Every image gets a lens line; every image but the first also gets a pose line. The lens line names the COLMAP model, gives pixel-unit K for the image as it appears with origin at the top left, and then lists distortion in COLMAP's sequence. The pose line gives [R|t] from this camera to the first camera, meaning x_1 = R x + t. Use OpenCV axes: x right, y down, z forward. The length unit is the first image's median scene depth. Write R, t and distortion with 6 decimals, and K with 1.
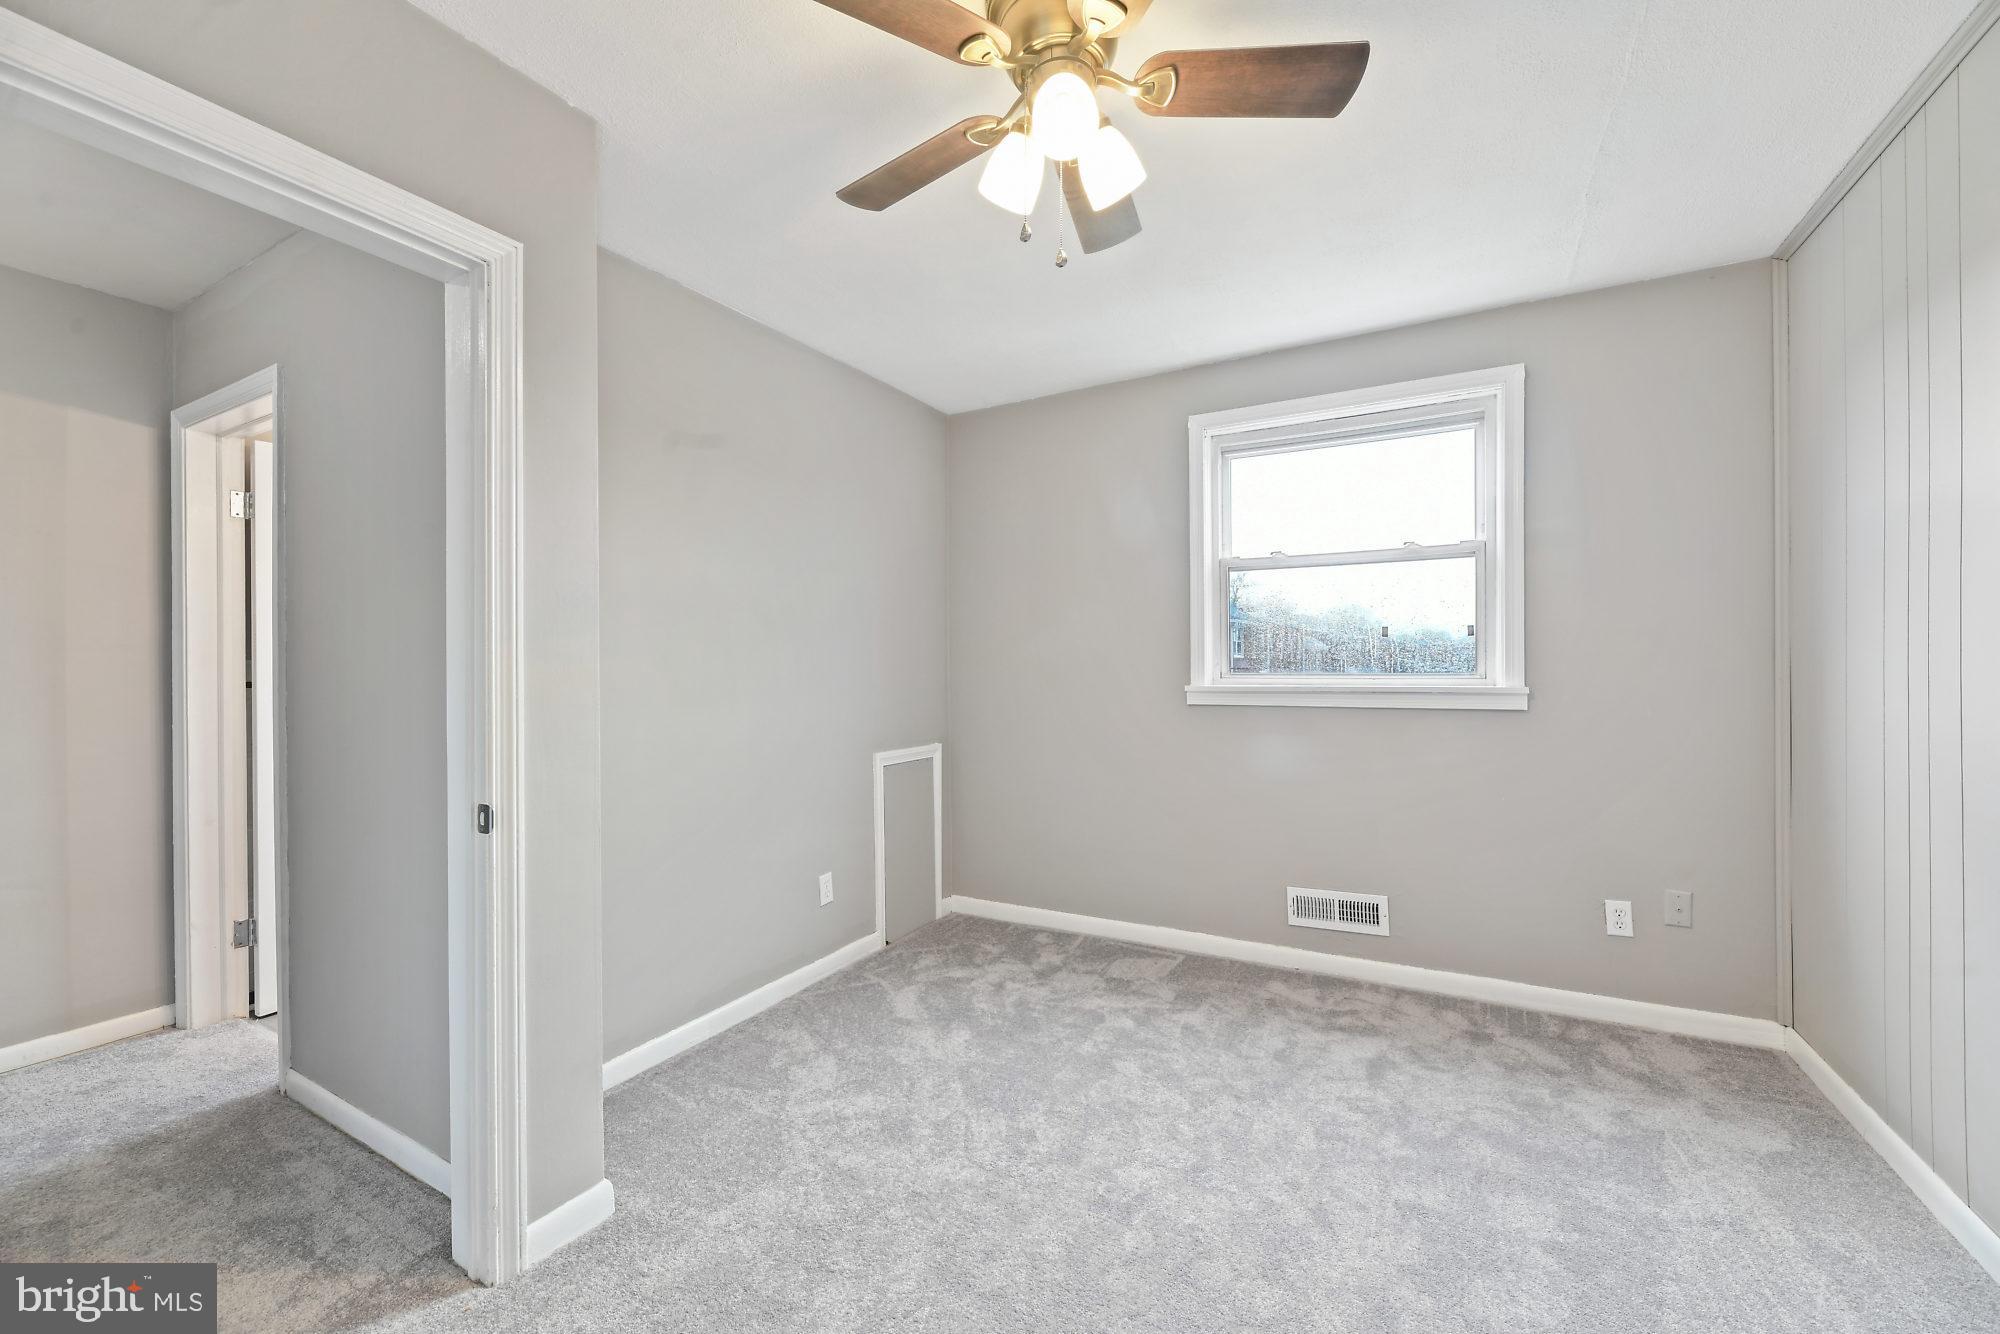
lens RADIAL K [[806.9, 0, 975.1], [0, 806.9, 668.2], [0, 0, 1]] dist [-0.005413, -0.003758]
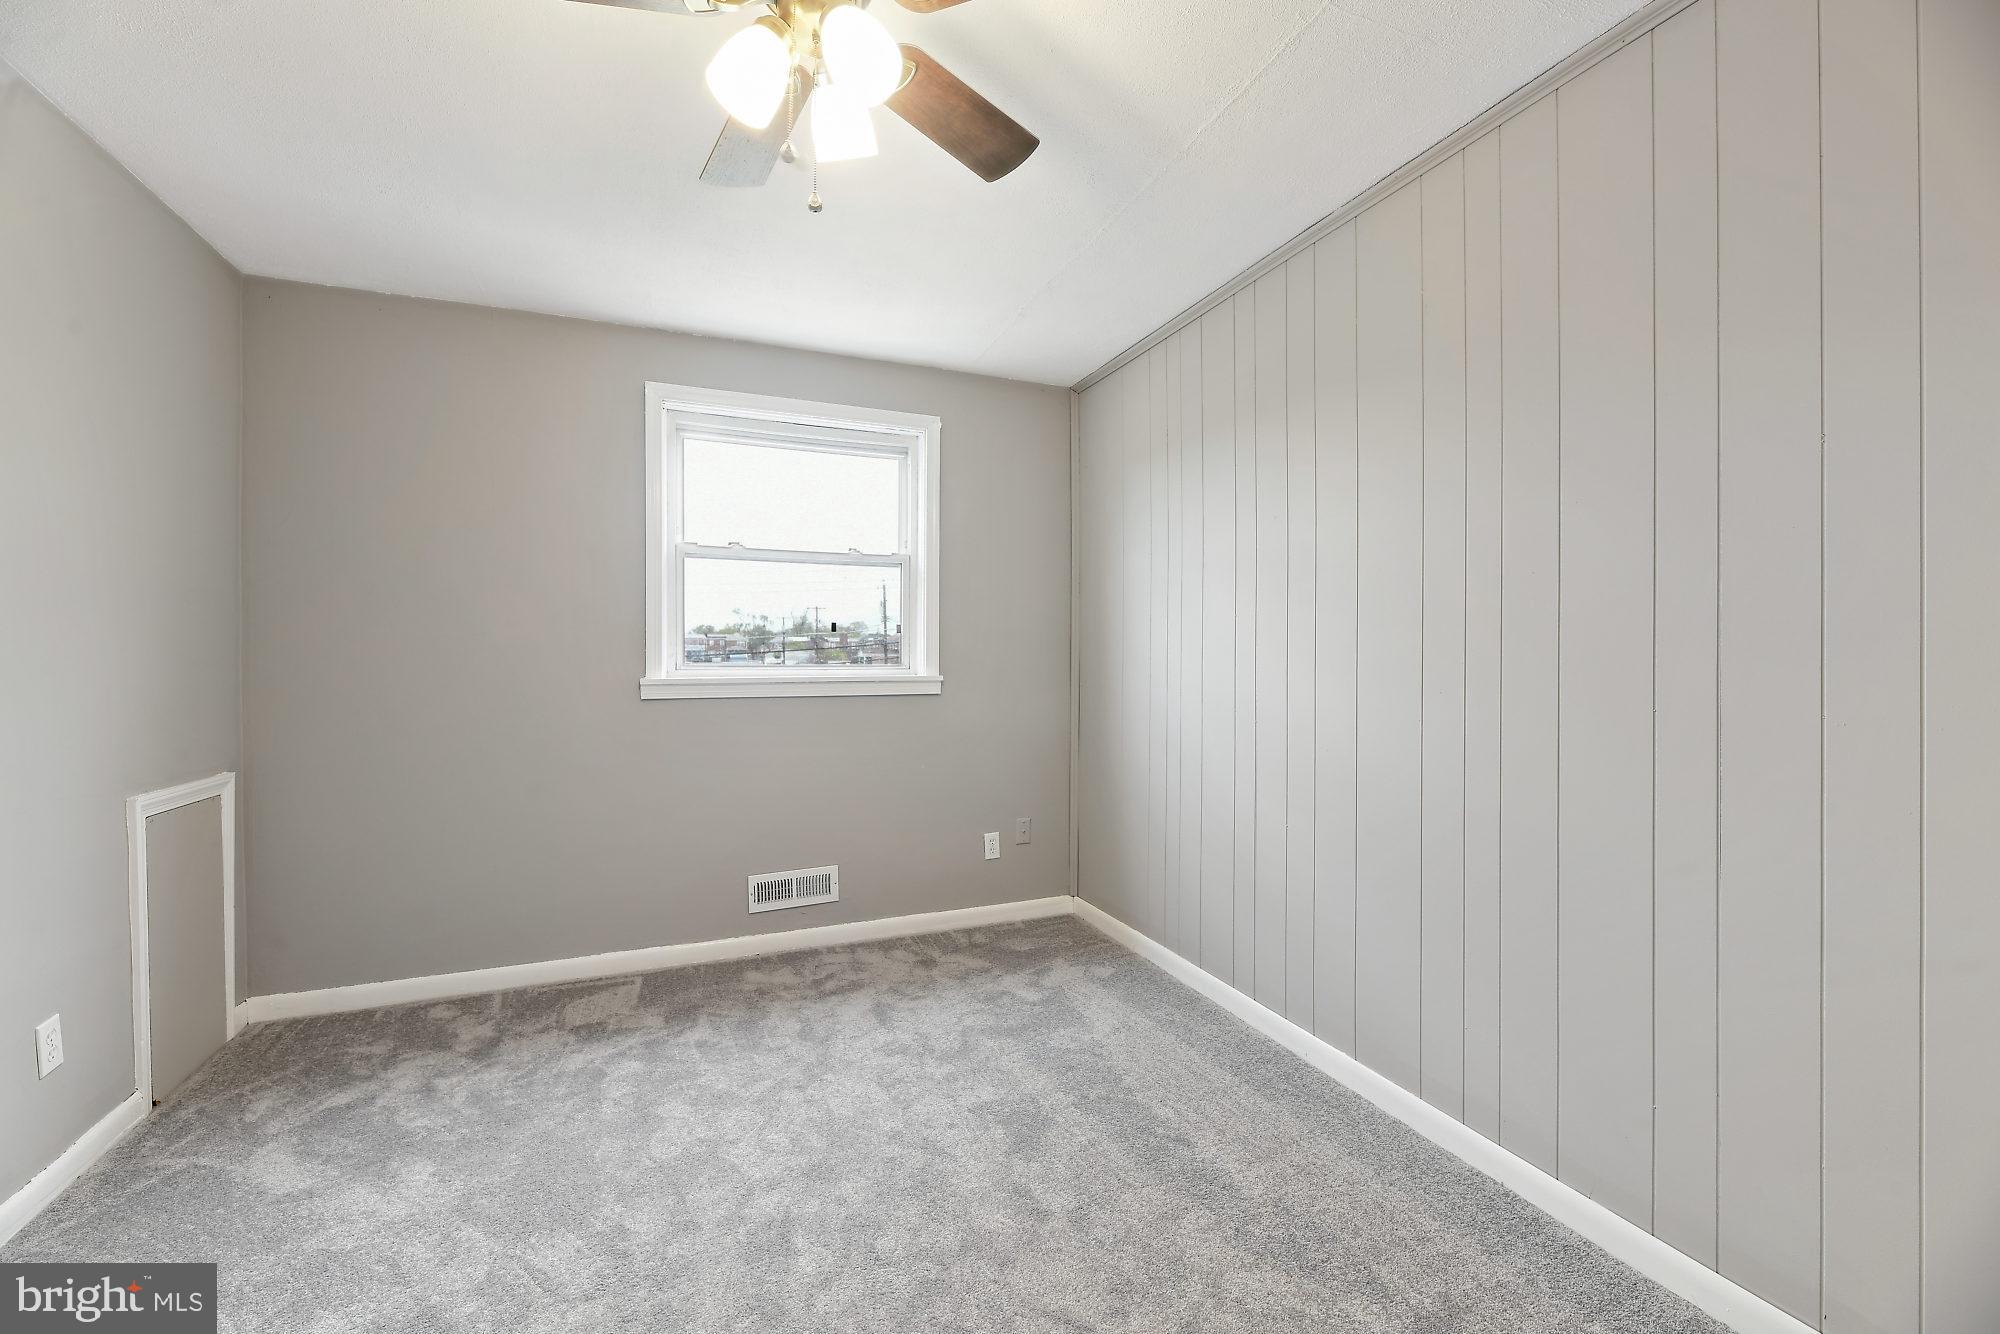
lens RADIAL K [[806.9, 0, 1016.4], [0, 806.9, 663.3], [0, 0, 1]] dist [-0.005413, -0.003758]
pose [[0.610259, -0.000258, 0.792202, -0.240054], [-0.001974, 0.999996, 0.001846, 0.002582], [-0.792200, -0.002690, 0.610256, 0.138734]]
